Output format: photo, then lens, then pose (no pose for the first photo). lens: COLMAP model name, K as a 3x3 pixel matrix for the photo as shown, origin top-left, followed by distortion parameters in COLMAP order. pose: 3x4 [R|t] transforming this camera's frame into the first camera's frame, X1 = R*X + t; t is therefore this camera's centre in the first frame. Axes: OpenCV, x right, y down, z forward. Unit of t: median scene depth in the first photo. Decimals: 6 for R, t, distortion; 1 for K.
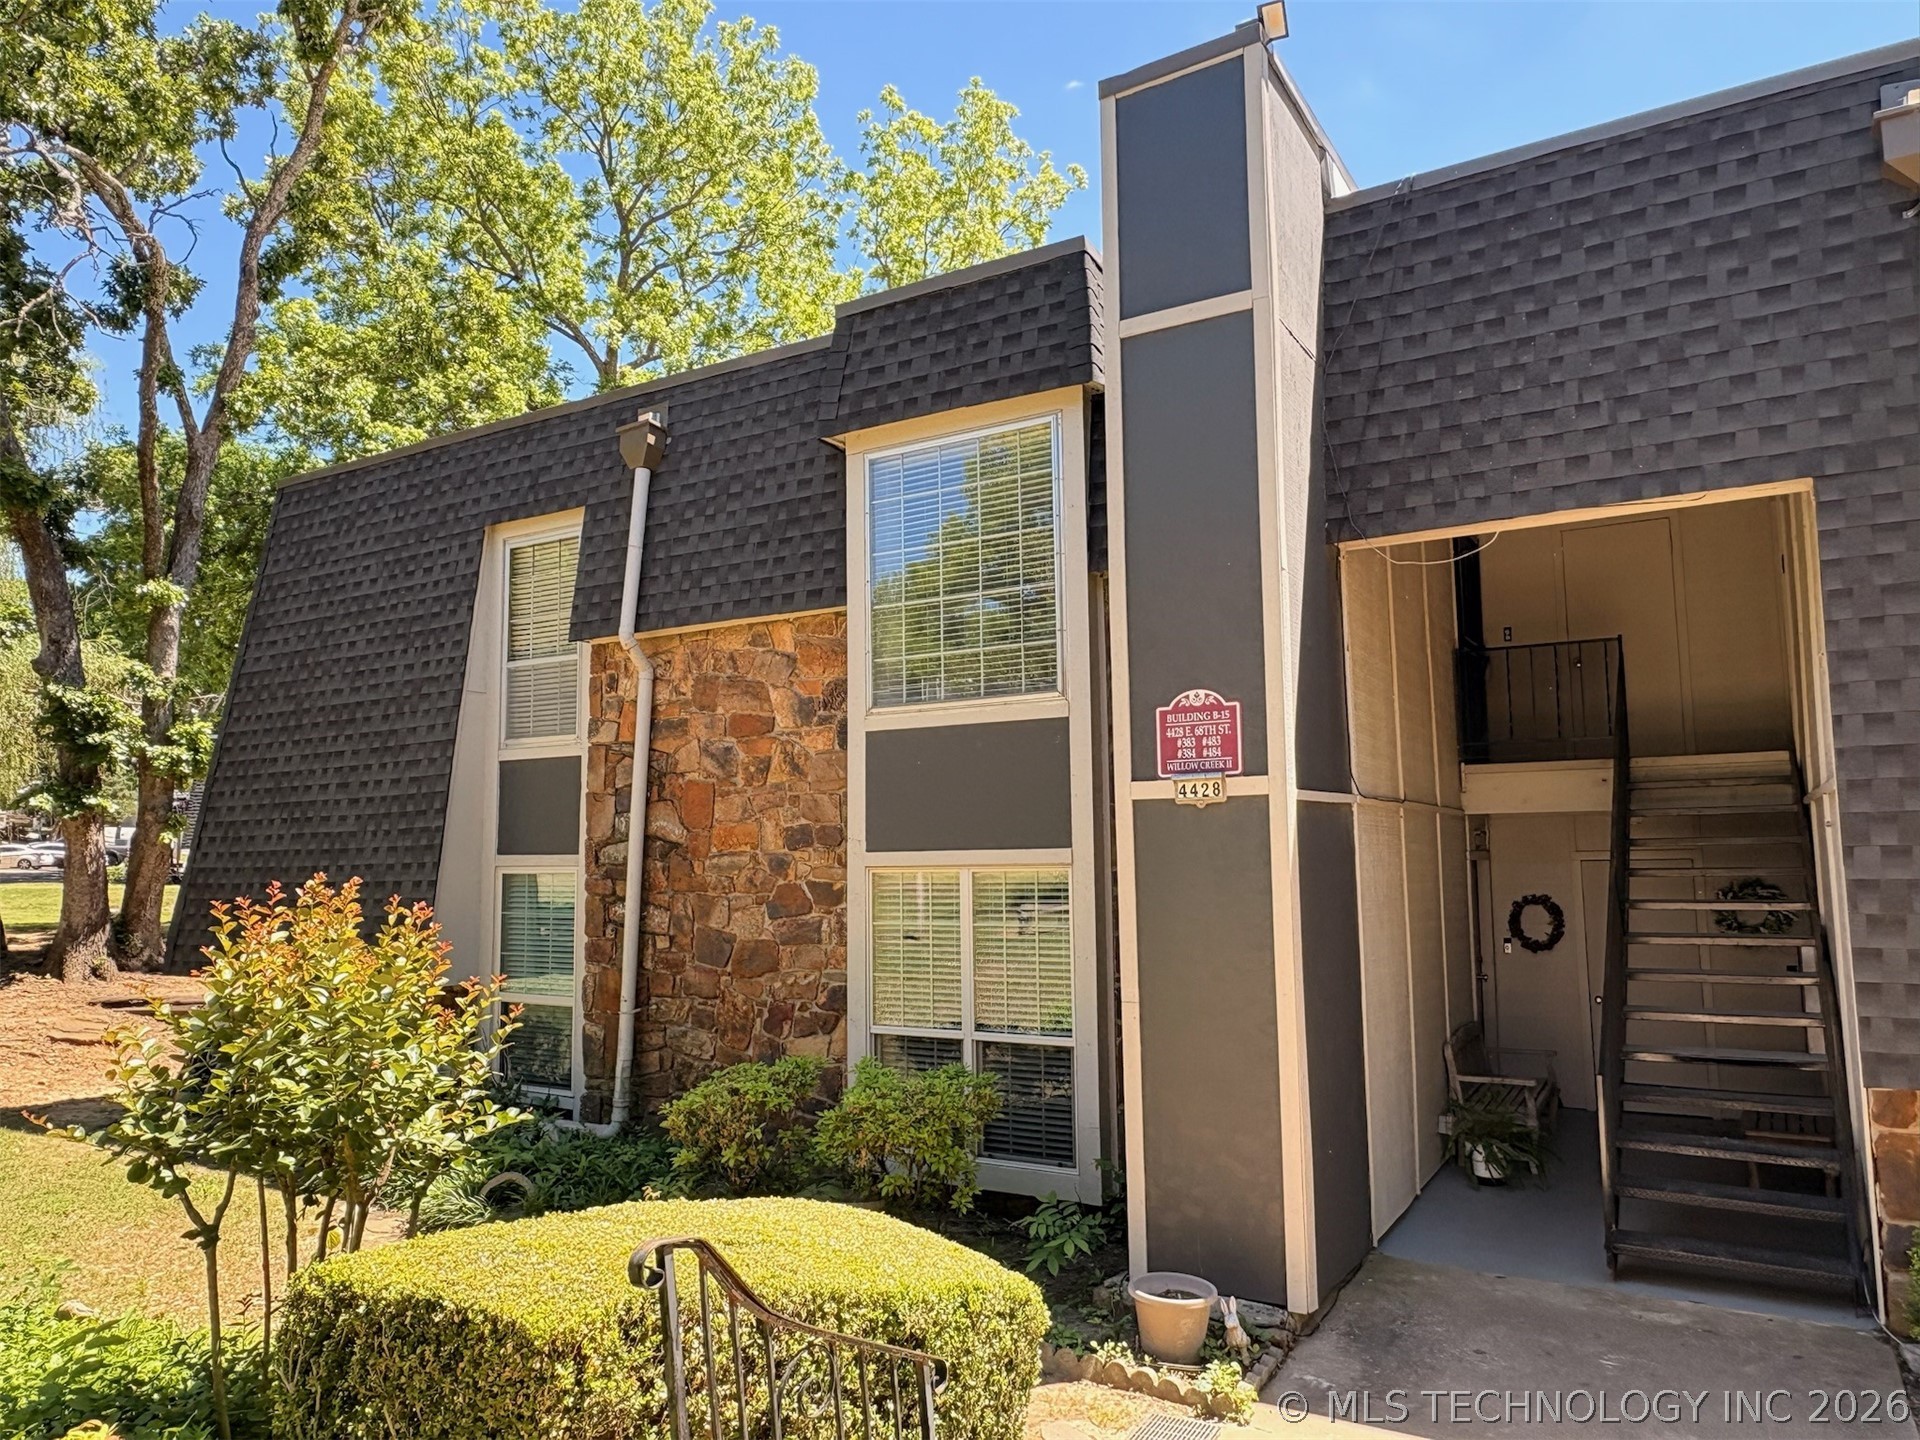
lens RADIAL K [[1294.7, 0, 960.0], [0, 1294.7, 720.0], [0, 0, 1]] dist [-0.041366, 0.062358]
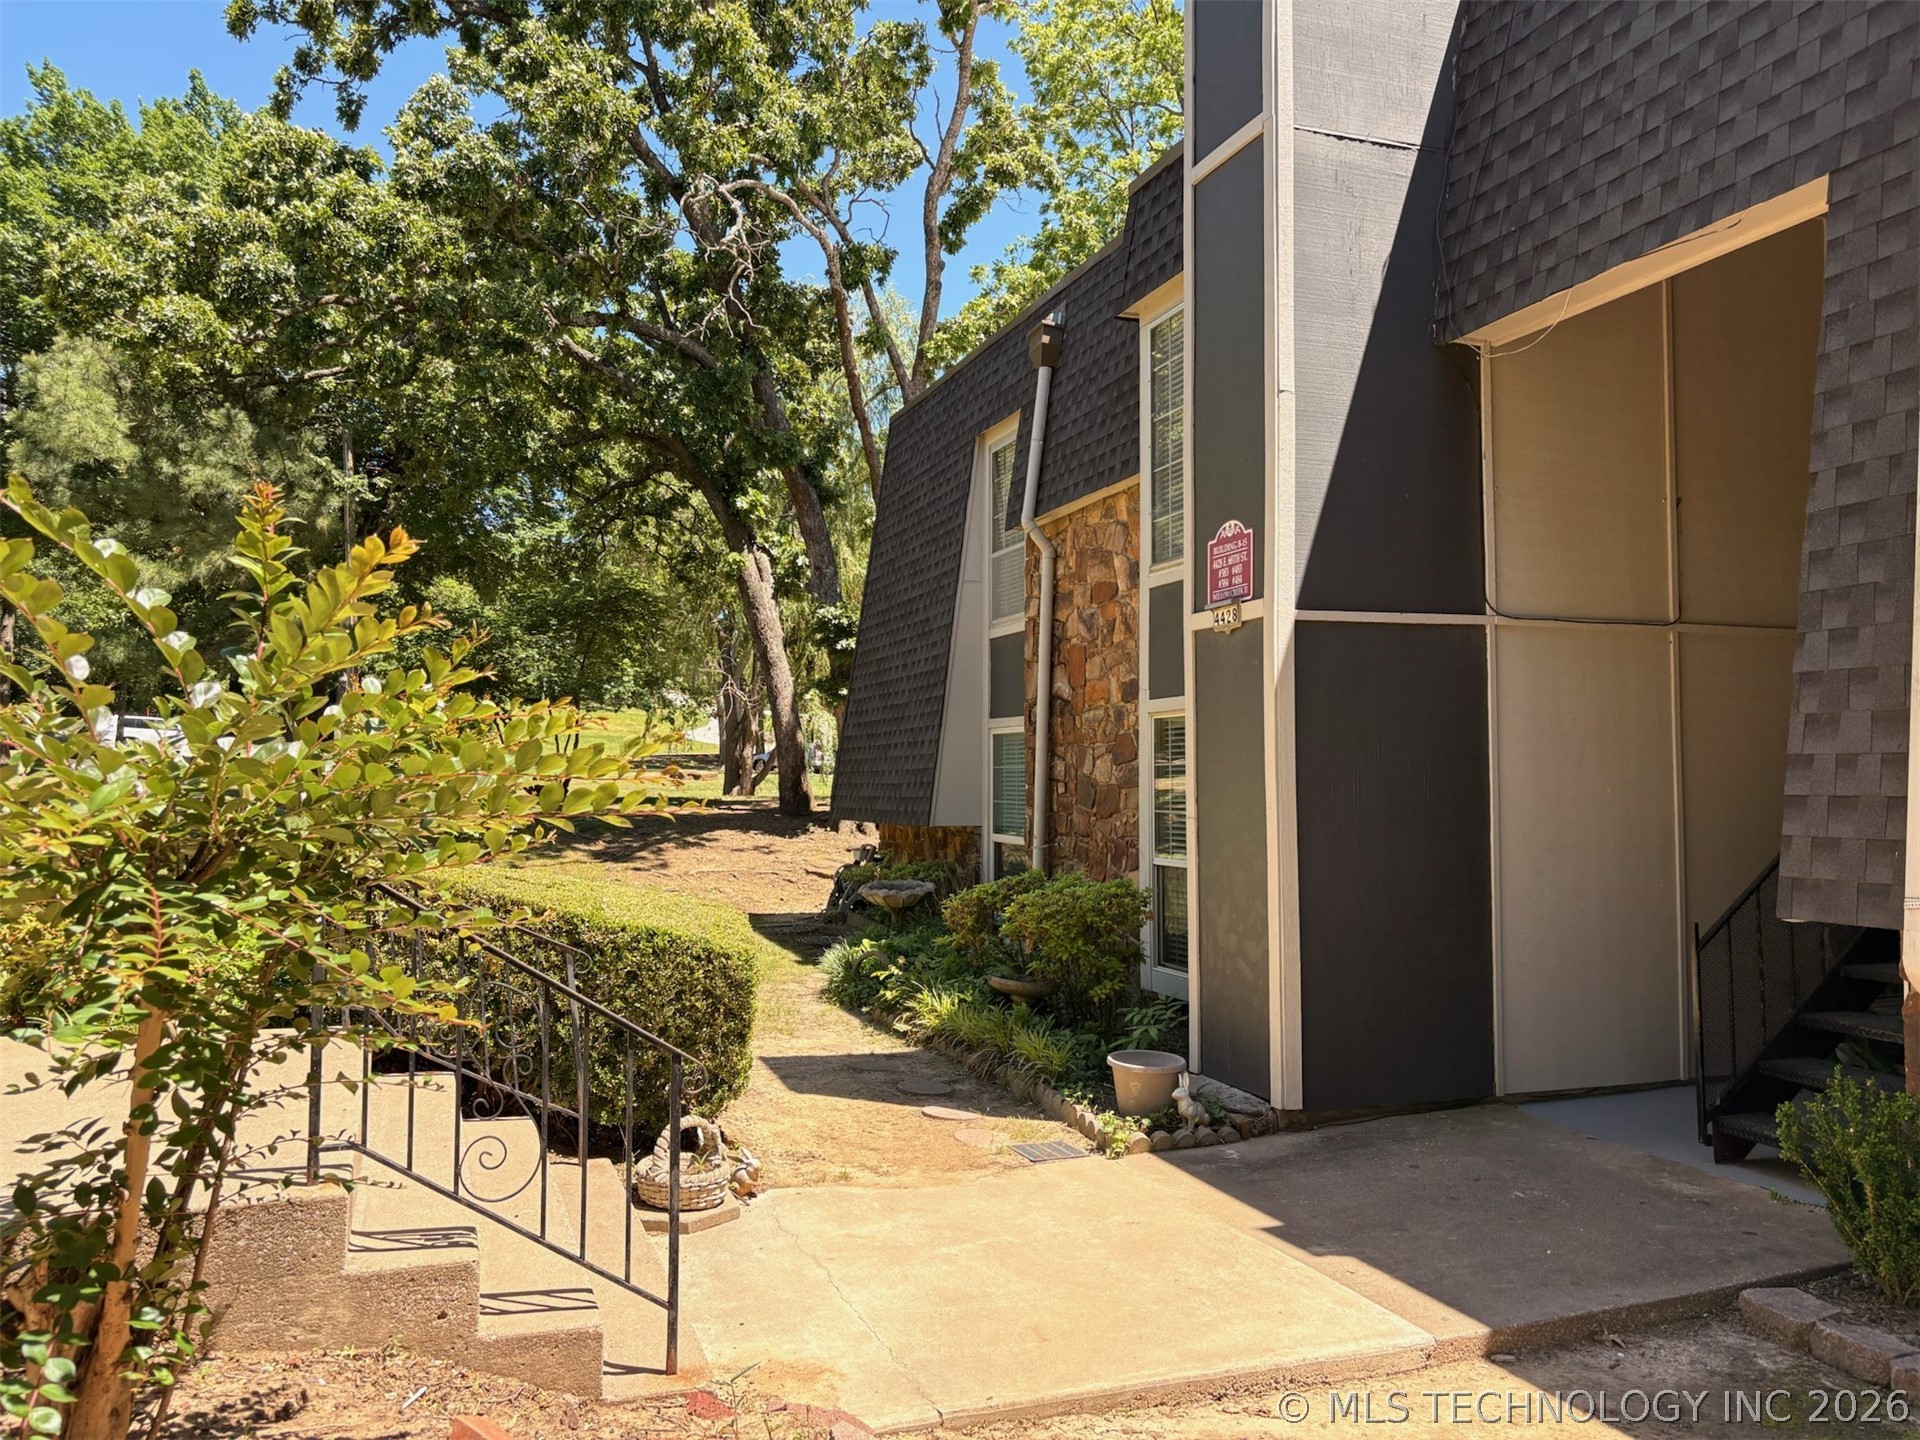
lens RADIAL K [[1477.3, 0, 960.0], [0, 1477.3, 720.0], [0, 0, 1]] dist [0.002188, -0.008410]
pose [[0.762286, -0.017199, -0.647011, 0.780875], [0.062338, 0.996951, 0.046943, 0.066651], [0.644231, -0.076117, 0.761034, -0.057770]]
